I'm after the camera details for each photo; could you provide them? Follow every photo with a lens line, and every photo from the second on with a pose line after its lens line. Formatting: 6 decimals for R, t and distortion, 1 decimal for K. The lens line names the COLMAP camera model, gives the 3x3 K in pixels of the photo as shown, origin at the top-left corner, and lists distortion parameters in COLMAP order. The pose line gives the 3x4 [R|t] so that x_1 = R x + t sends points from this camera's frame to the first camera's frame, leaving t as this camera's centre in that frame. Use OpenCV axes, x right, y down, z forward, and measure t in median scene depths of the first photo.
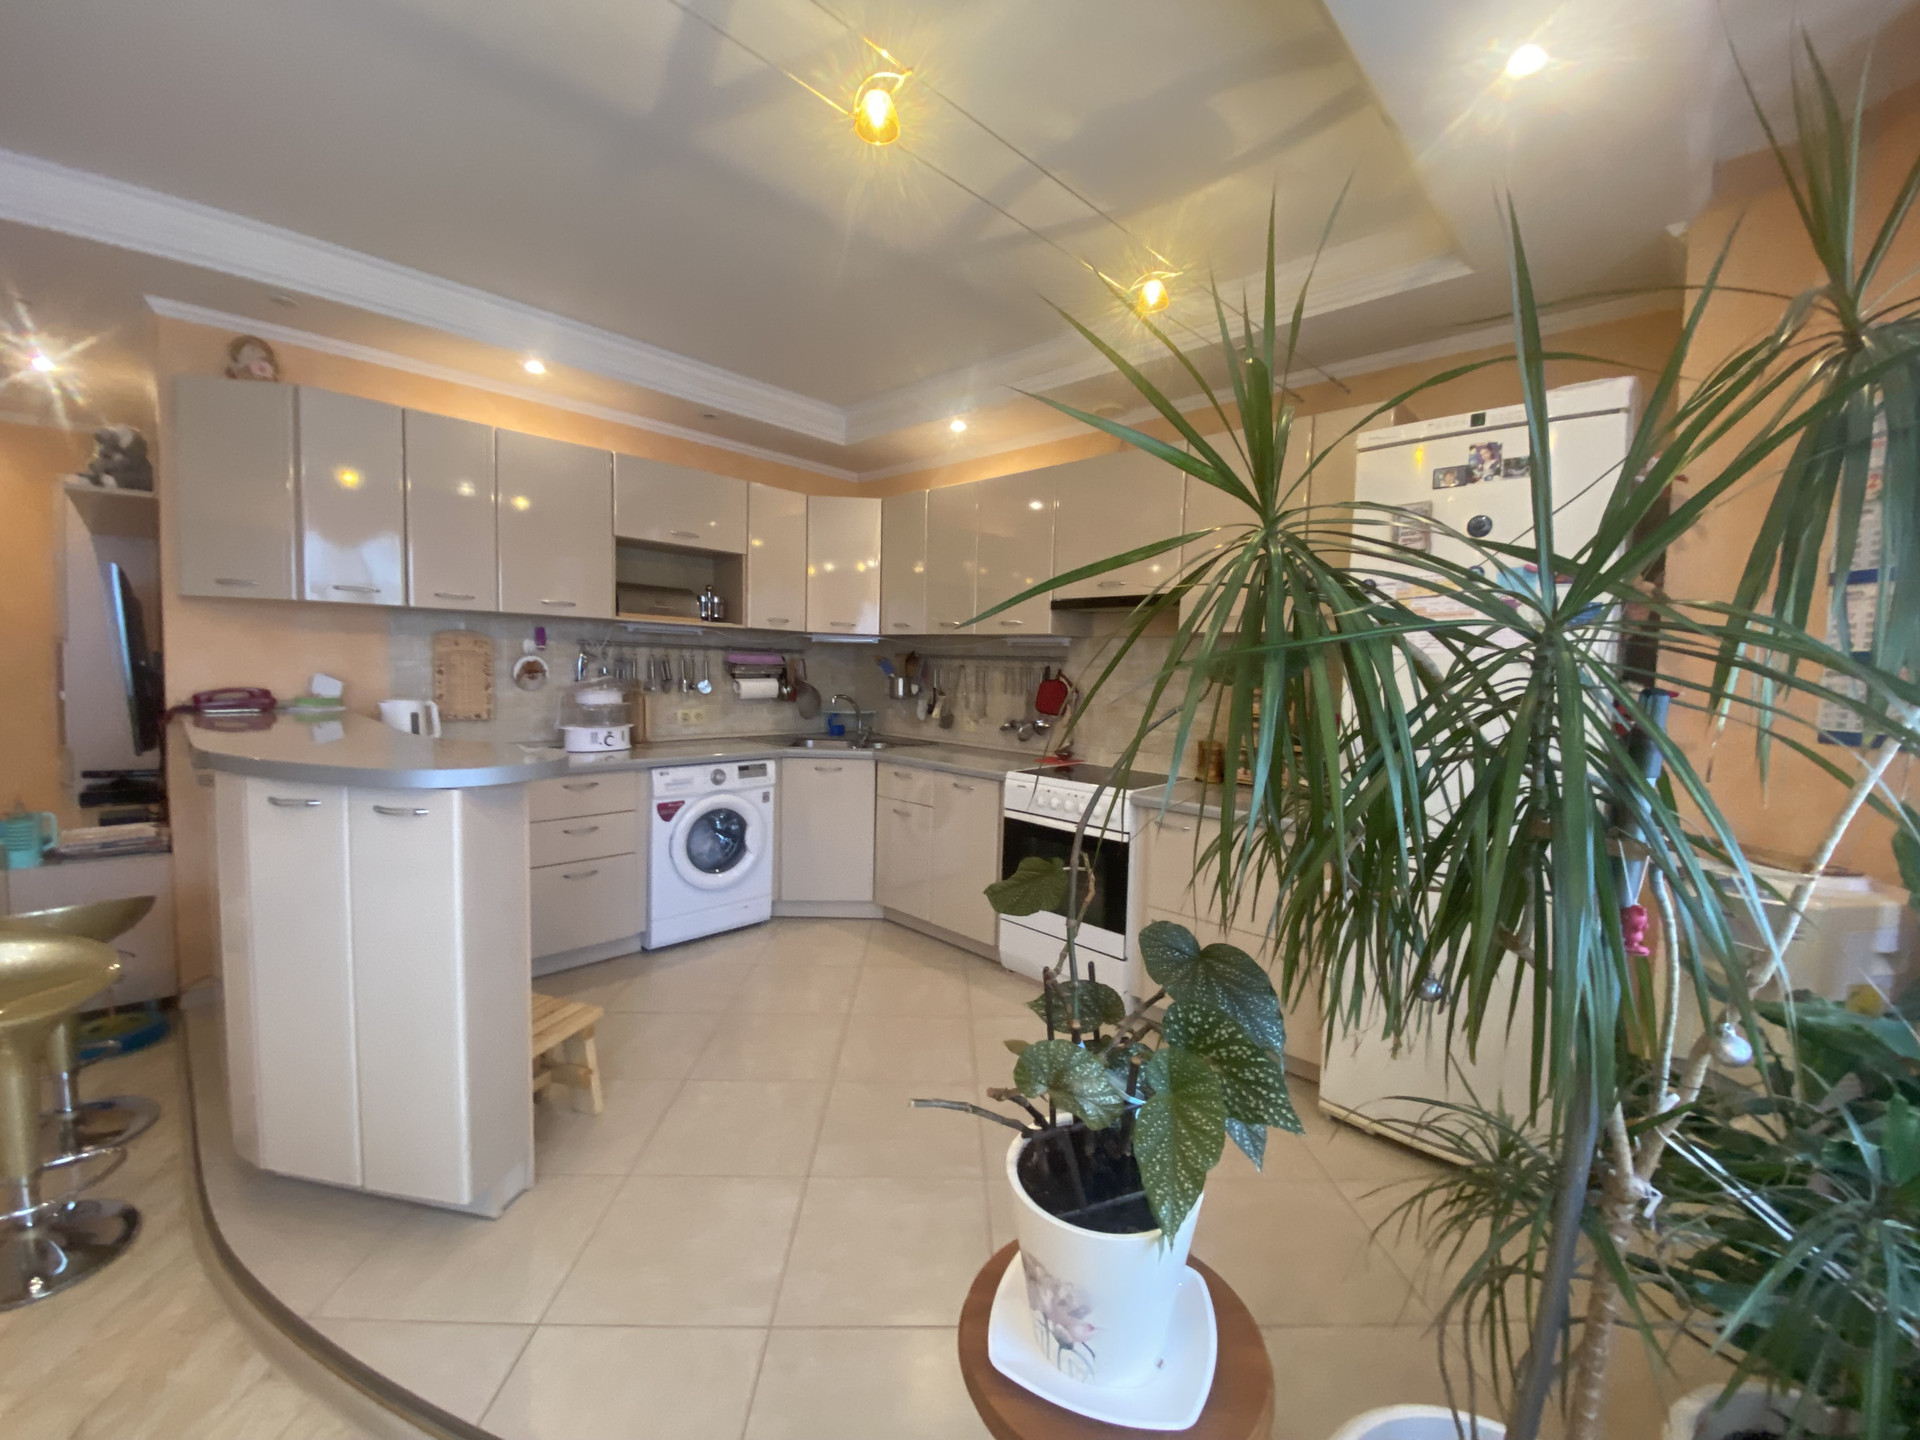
lens RADIAL K [[767.0, 0, 962.6], [0, 767.0, 714.5], [0, 0, 1]] dist [0.025813, -0.024862]
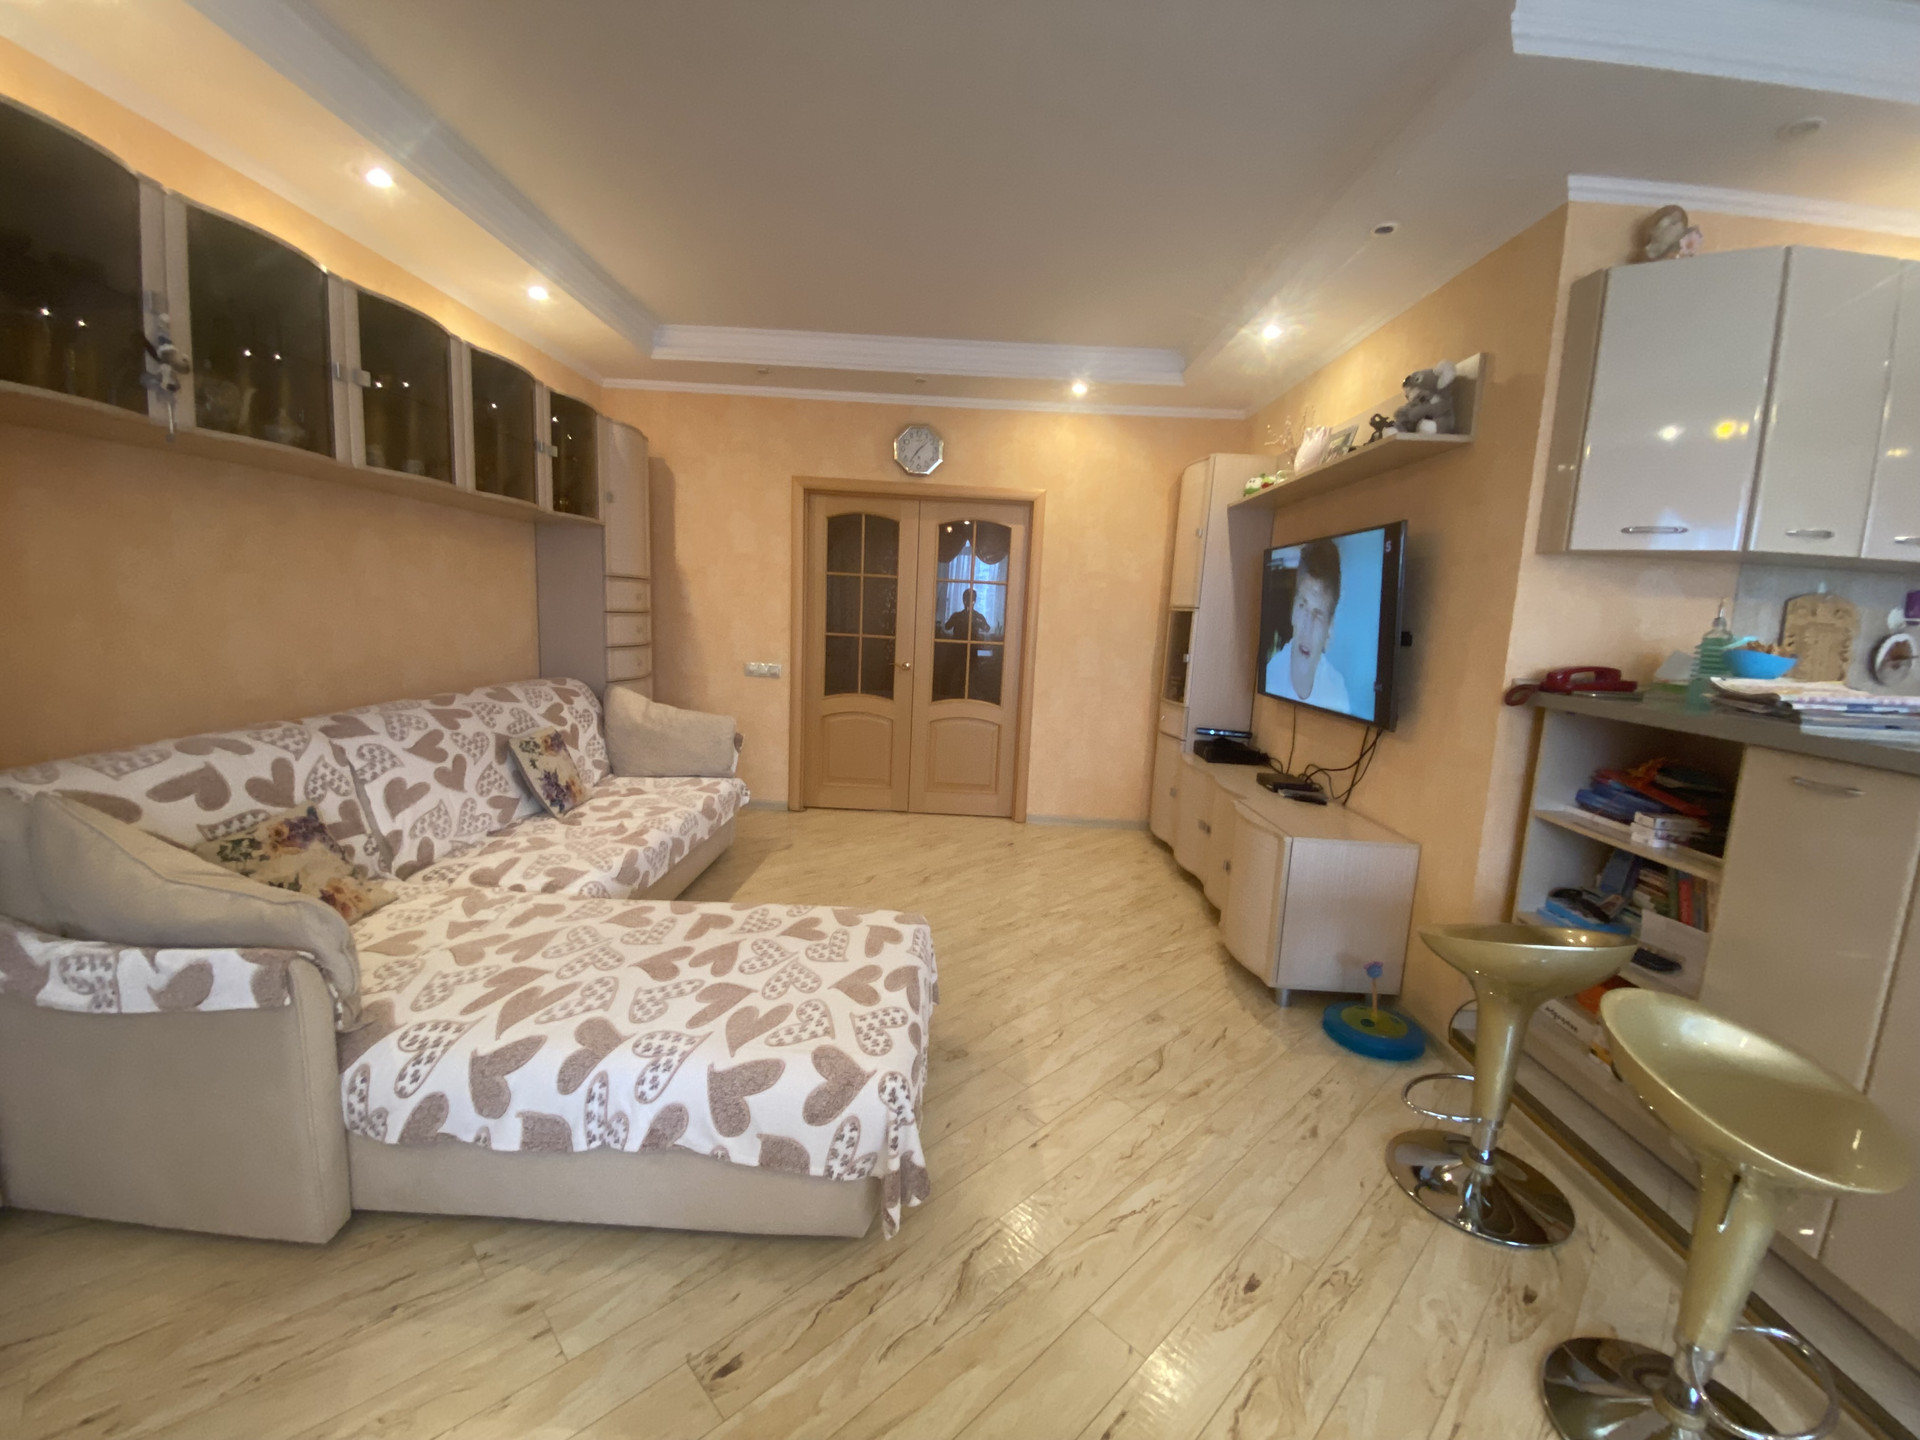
lens RADIAL K [[767.0, 0, 962.6], [0, 767.0, 714.5], [0, 0, 1]] dist [0.025813, -0.024862]
pose [[0.696178, 0.099161, -0.710987, -0.693047], [-0.069870, 0.995071, 0.070367, 0.003986], [0.714461, 0.000689, 0.699675, -0.028788]]
